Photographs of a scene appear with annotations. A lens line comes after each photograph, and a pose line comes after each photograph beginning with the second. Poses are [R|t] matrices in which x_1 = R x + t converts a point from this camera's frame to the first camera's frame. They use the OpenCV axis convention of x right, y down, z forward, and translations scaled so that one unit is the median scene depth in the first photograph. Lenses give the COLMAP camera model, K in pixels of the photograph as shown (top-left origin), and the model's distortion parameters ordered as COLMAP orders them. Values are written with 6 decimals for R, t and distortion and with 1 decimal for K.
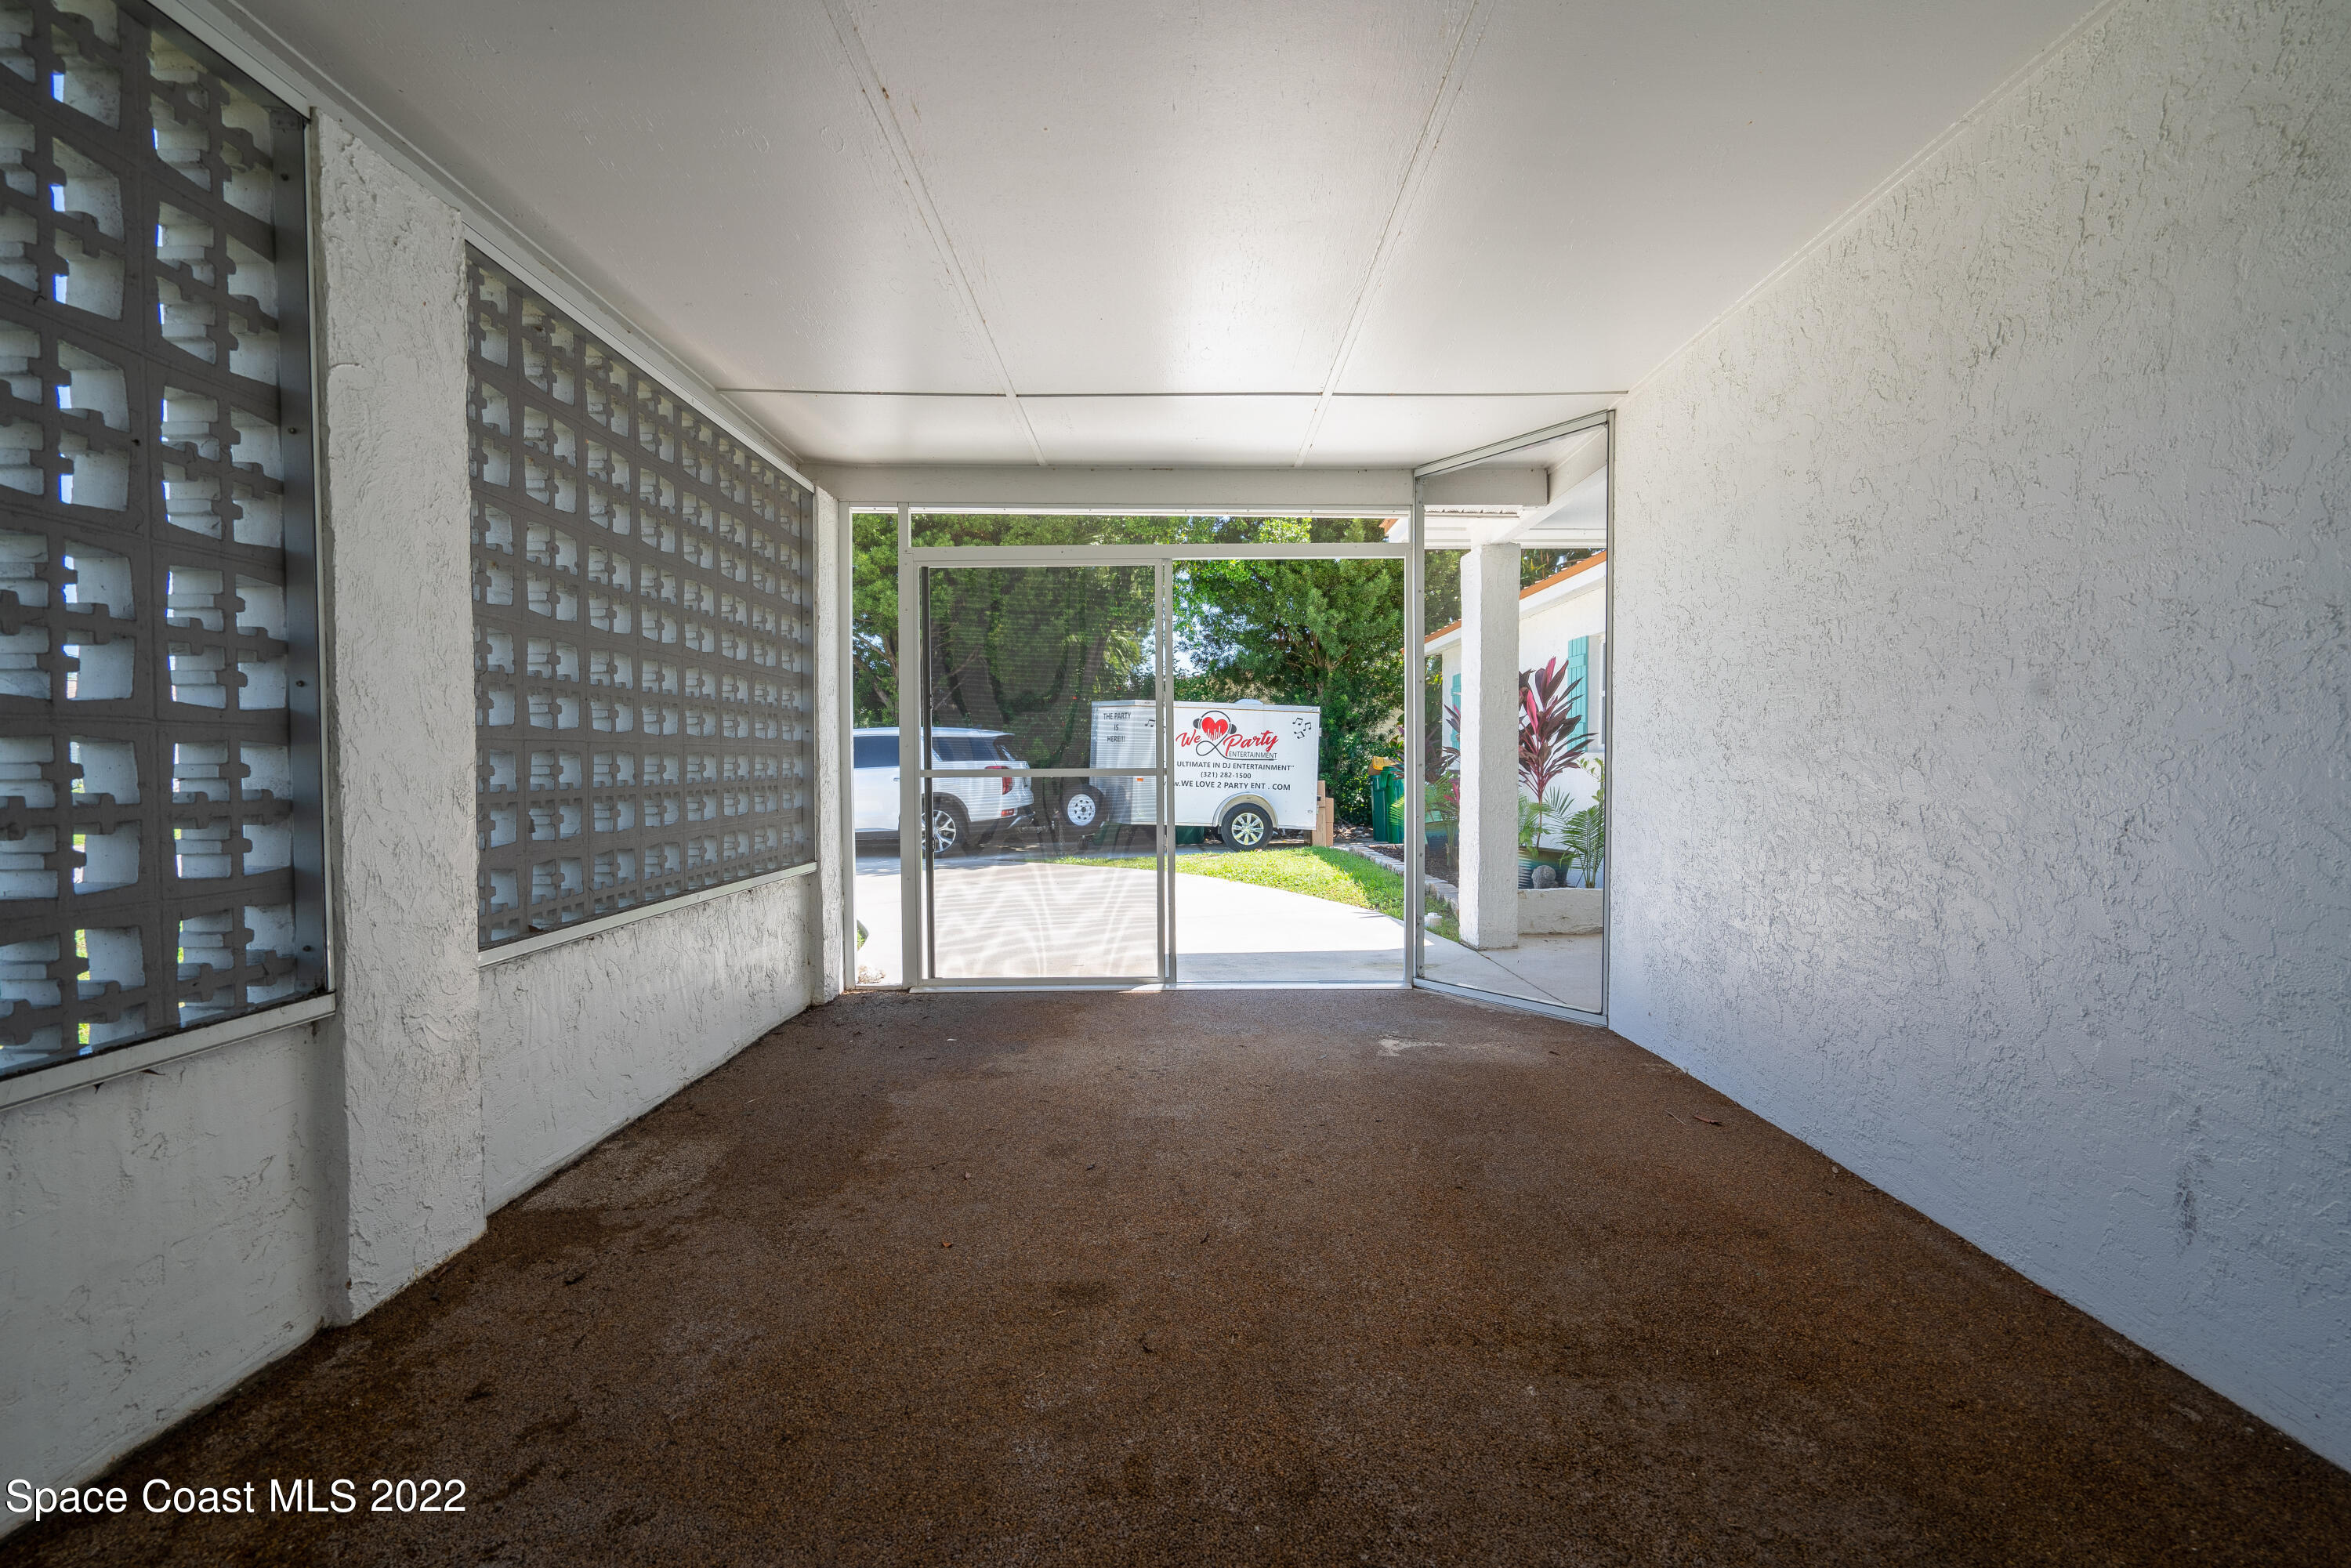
lens RADIAL K [[1057.1, 0, 1187.7], [0, 1057.1, 789.9], [0, 0, 1]] dist [-0.031244, 0.017687]
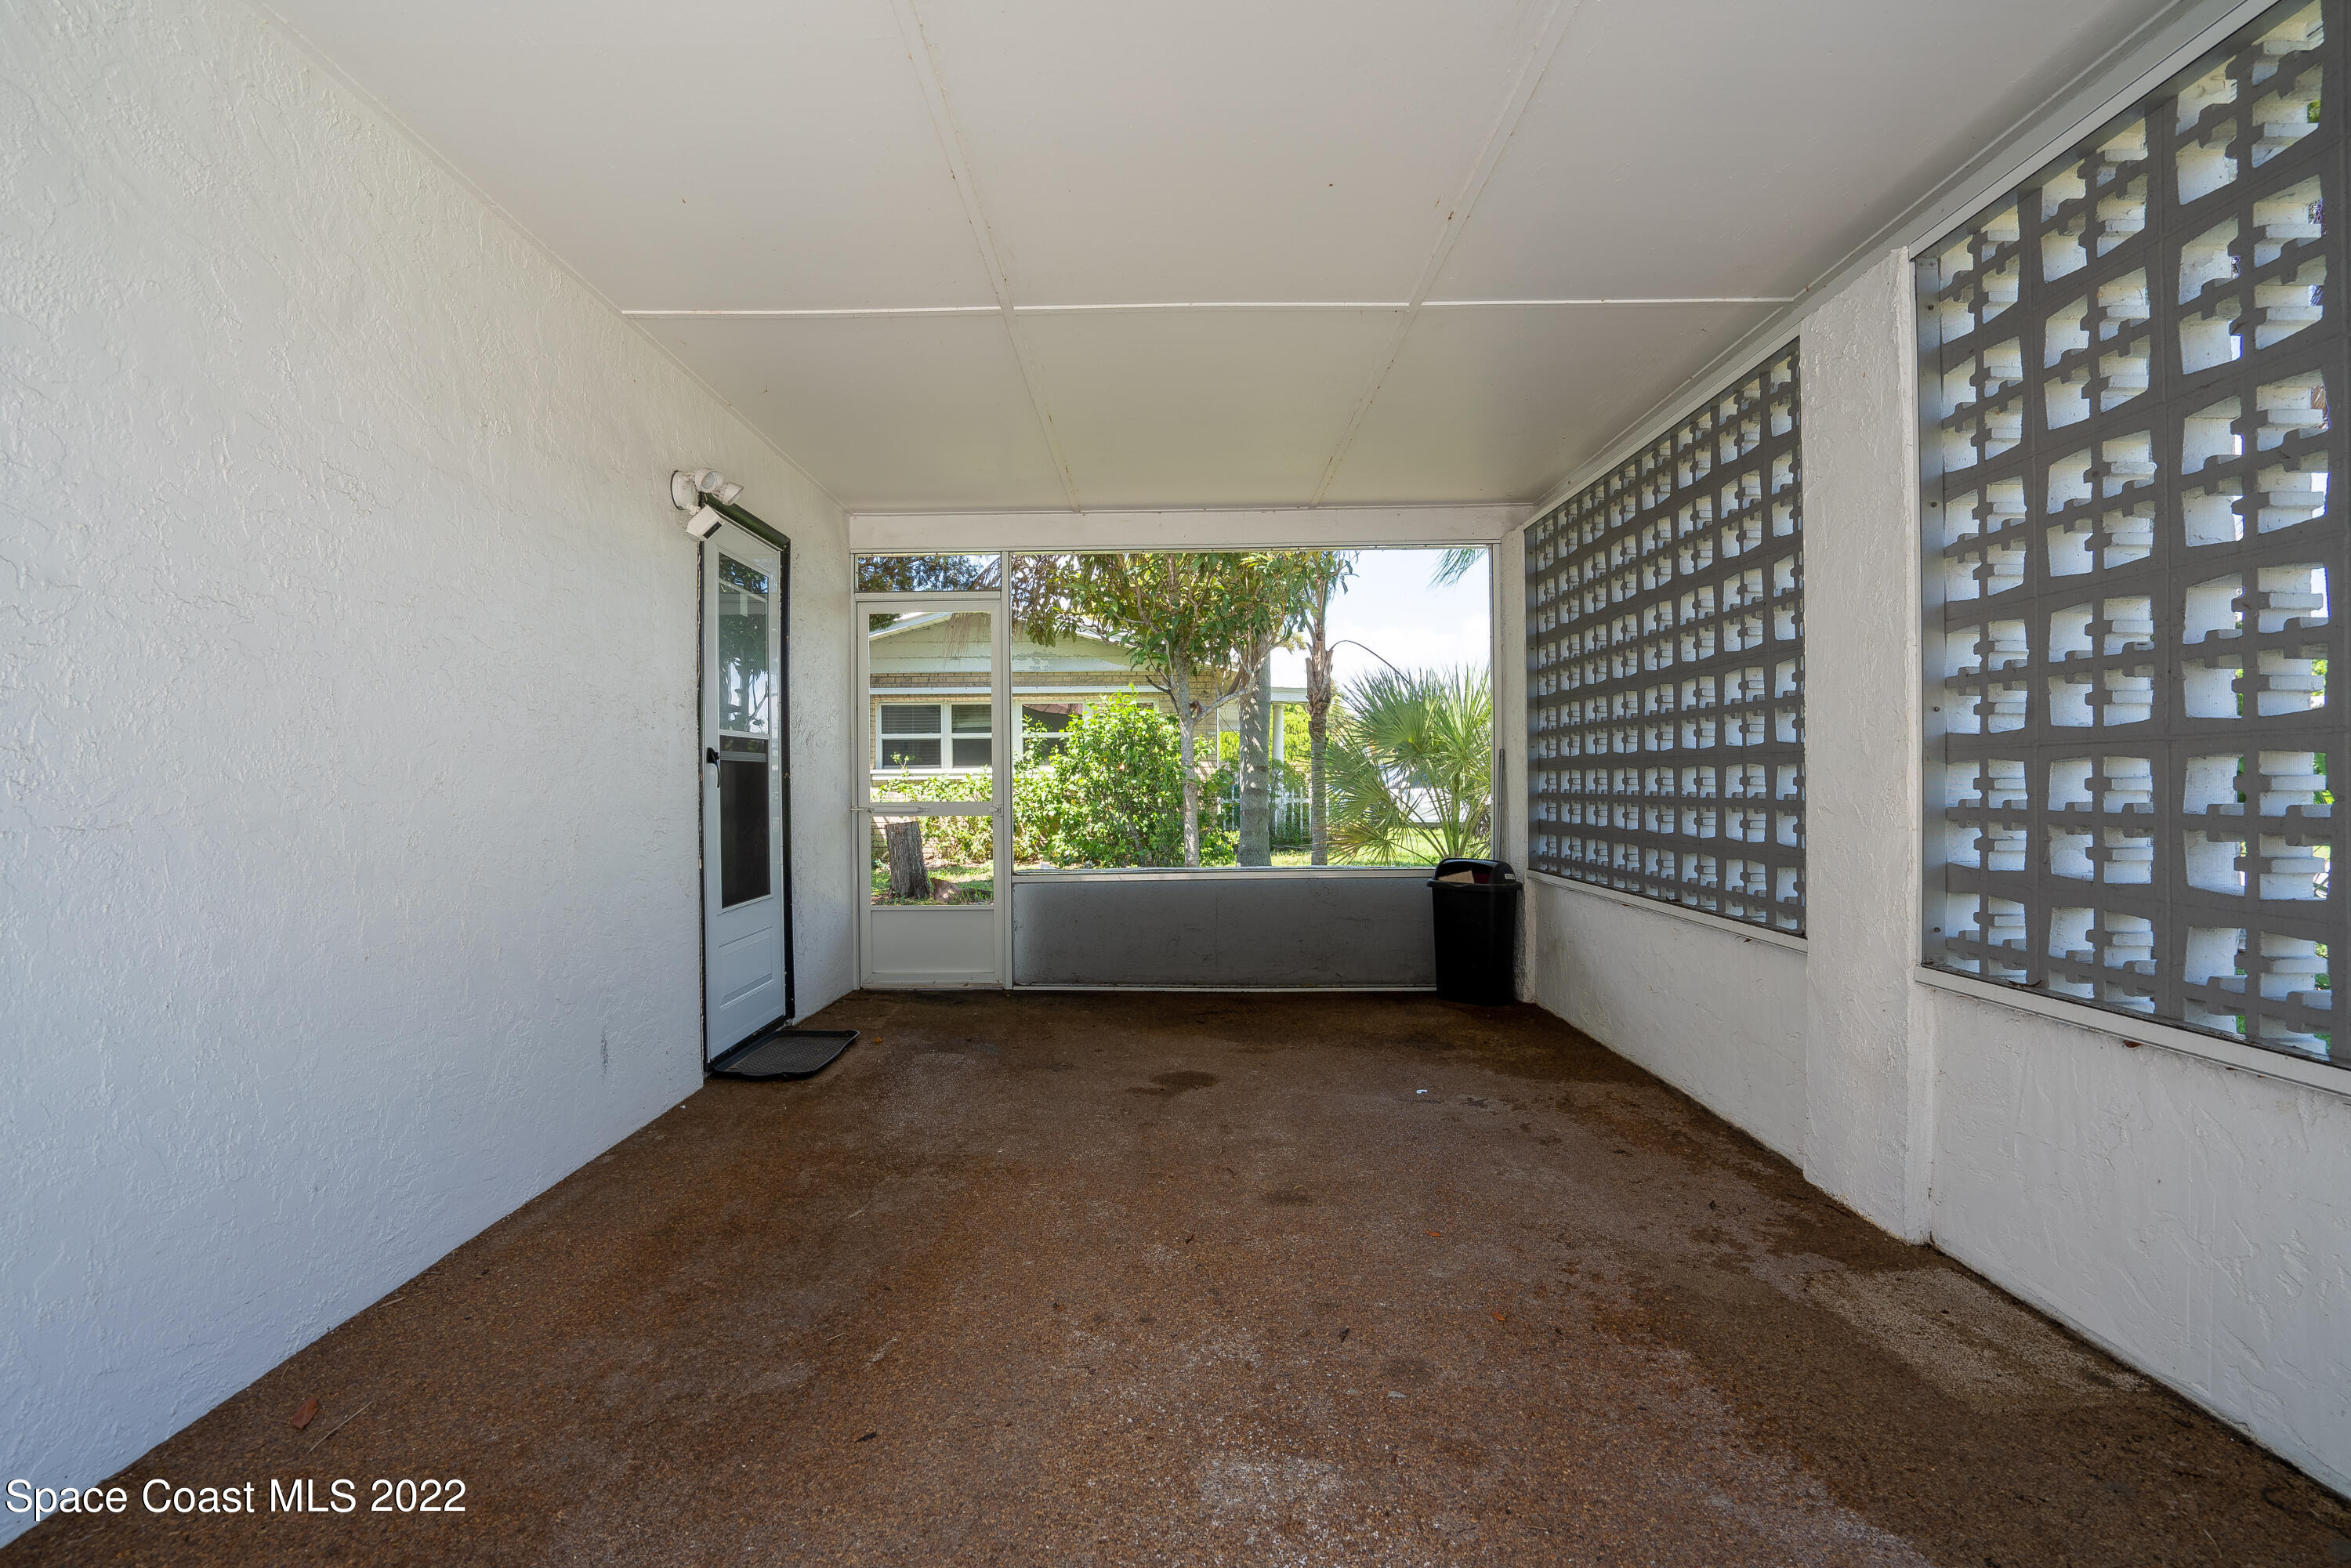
lens RADIAL K [[1057.1, 0, 1187.7], [0, 1057.1, 789.9], [0, 0, 1]] dist [-0.031244, 0.017687]
pose [[-0.999950, 0.008265, -0.005663, 0.021615], [0.008072, 0.999412, 0.033311, -0.053398], [0.005935, 0.033264, -0.999429, 2.096784]]
